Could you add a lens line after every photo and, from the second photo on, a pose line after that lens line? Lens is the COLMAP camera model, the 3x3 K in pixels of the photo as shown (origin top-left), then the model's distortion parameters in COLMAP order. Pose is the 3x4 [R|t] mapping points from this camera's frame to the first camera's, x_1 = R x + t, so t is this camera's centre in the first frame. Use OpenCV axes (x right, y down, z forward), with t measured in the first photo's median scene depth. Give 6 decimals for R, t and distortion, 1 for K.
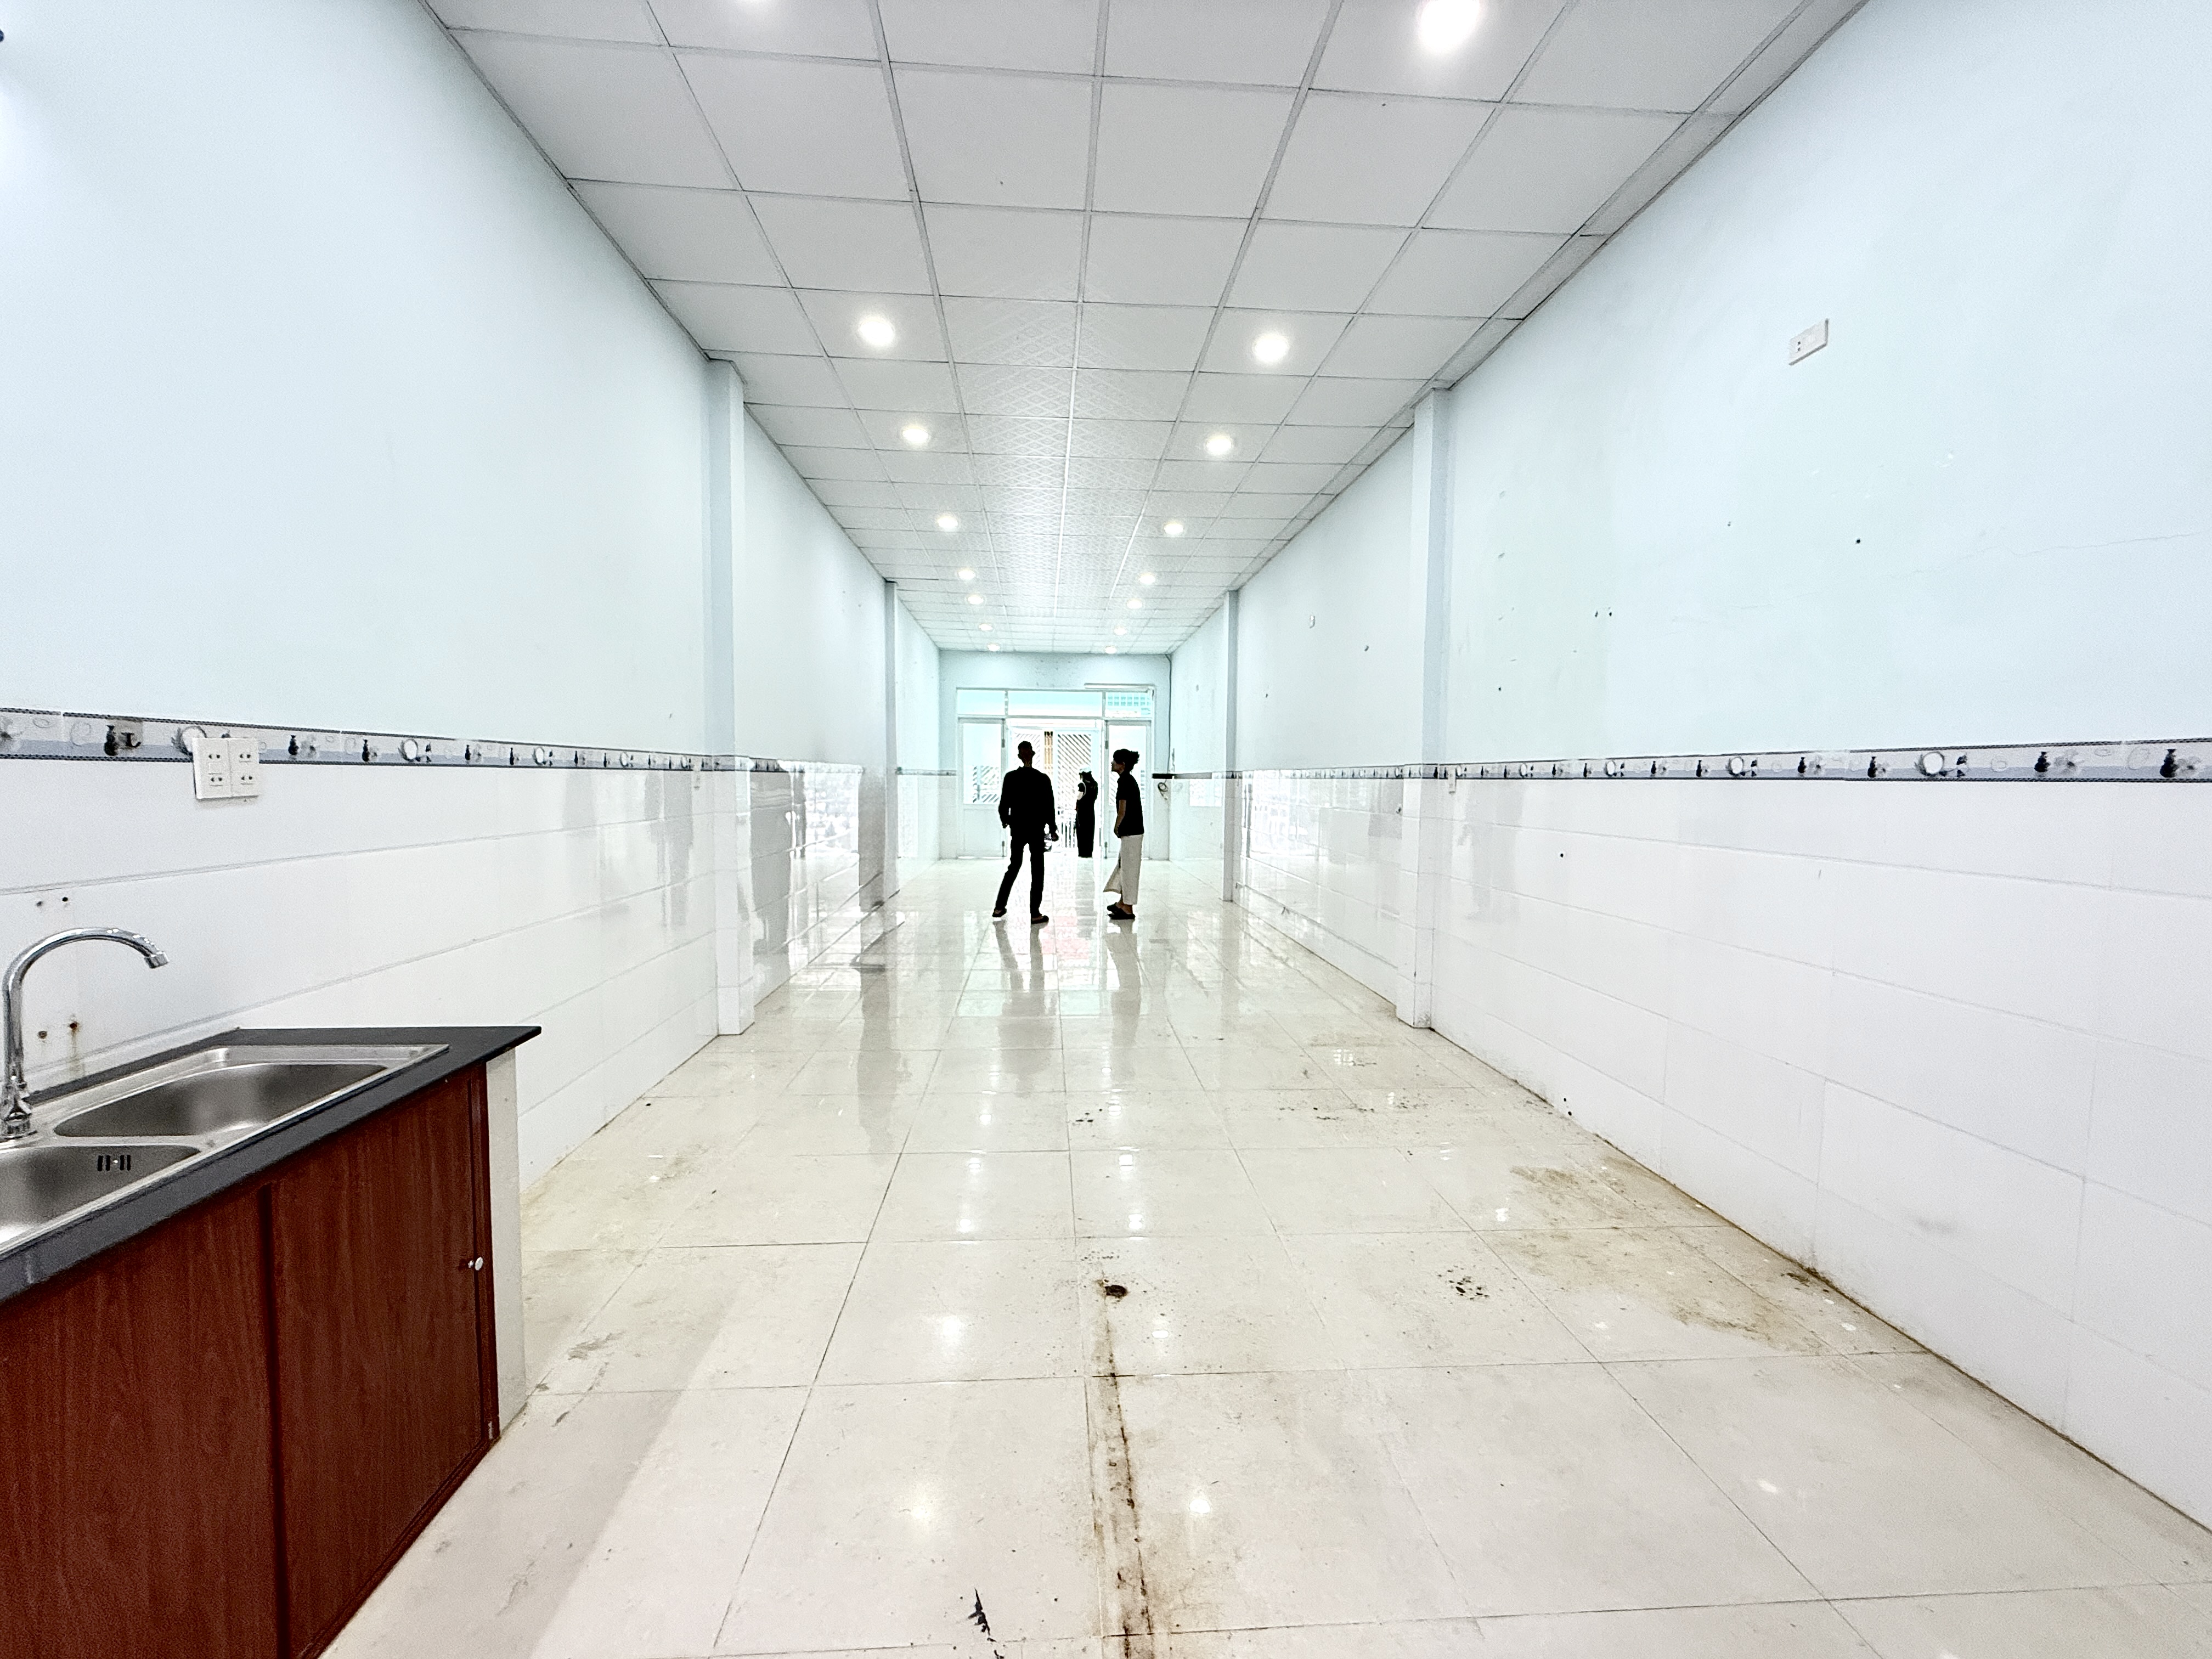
lens RADIAL K [[873.2, 0, 1106.0], [0, 873.2, 829.5], [0, 0, 1]] dist [0.000934, 0.000542]
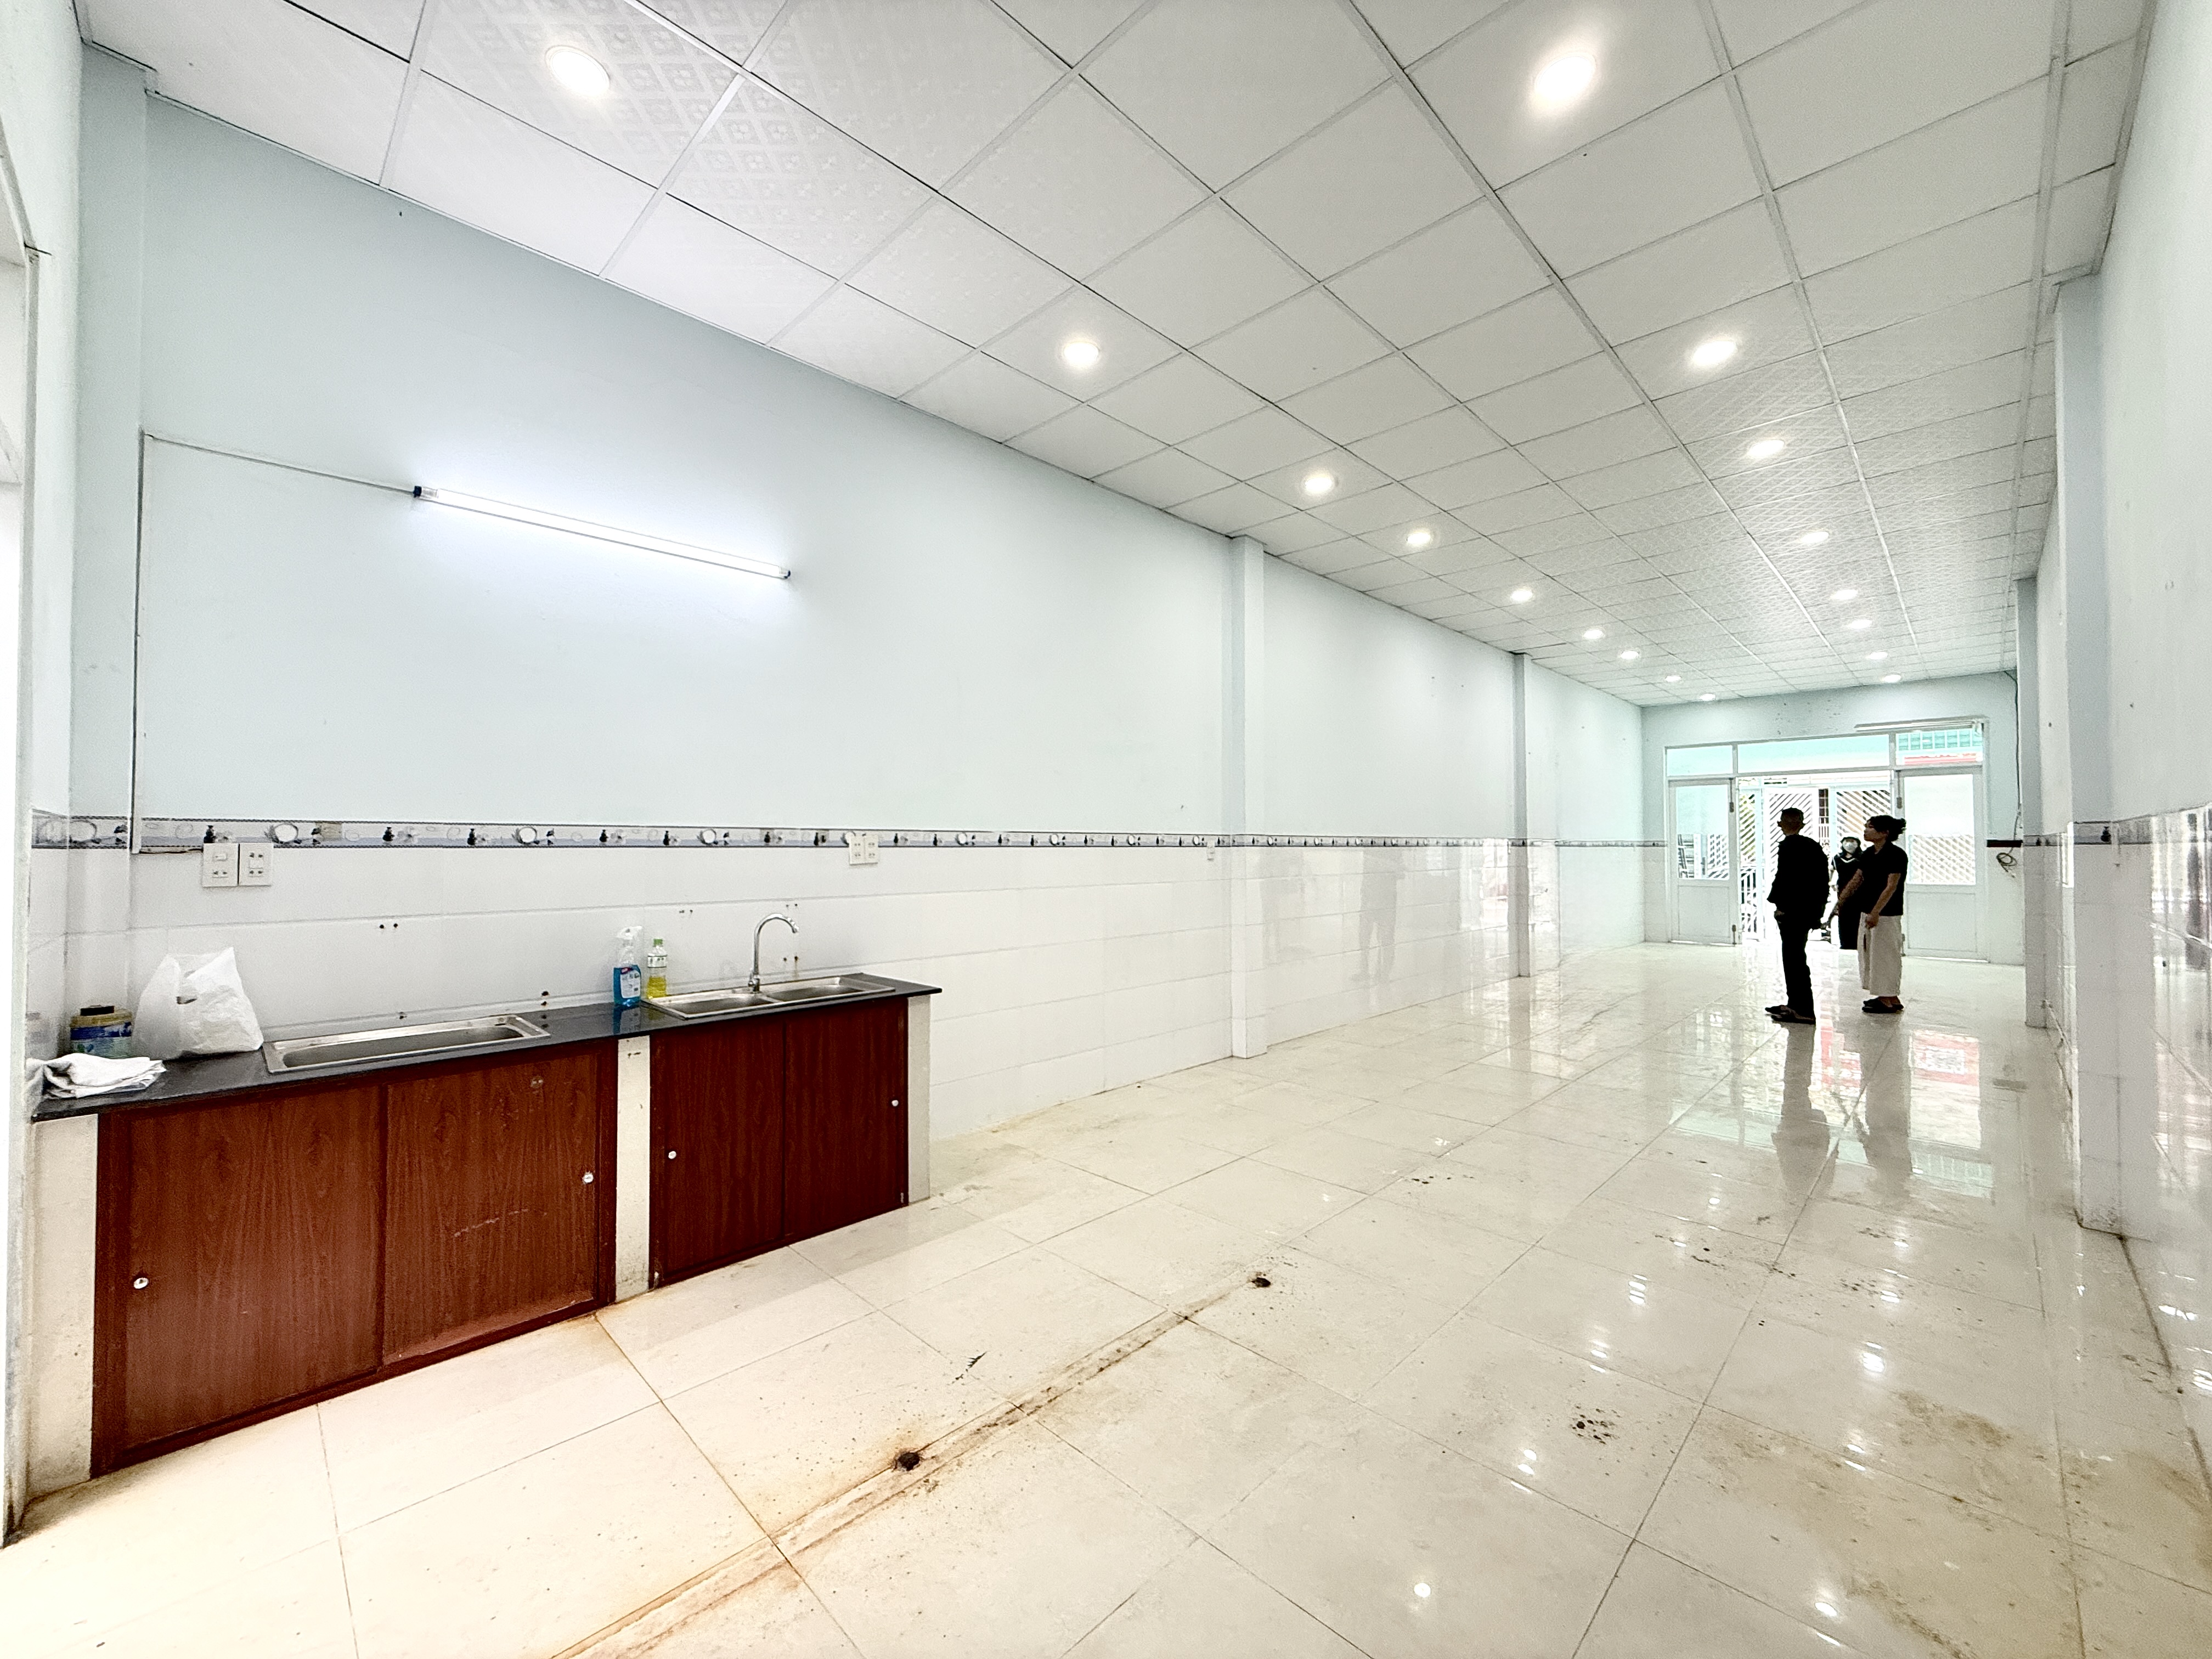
lens RADIAL K [[873.2, 0, 1106.0], [0, 873.2, 829.5], [0, 0, 1]] dist [0.000934, 0.000542]
pose [[0.664904, -0.028247, -0.746395, 0.707234], [-0.034855, 0.997023, -0.068782, 0.004680], [0.746115, 0.071749, 0.661940, 0.013557]]
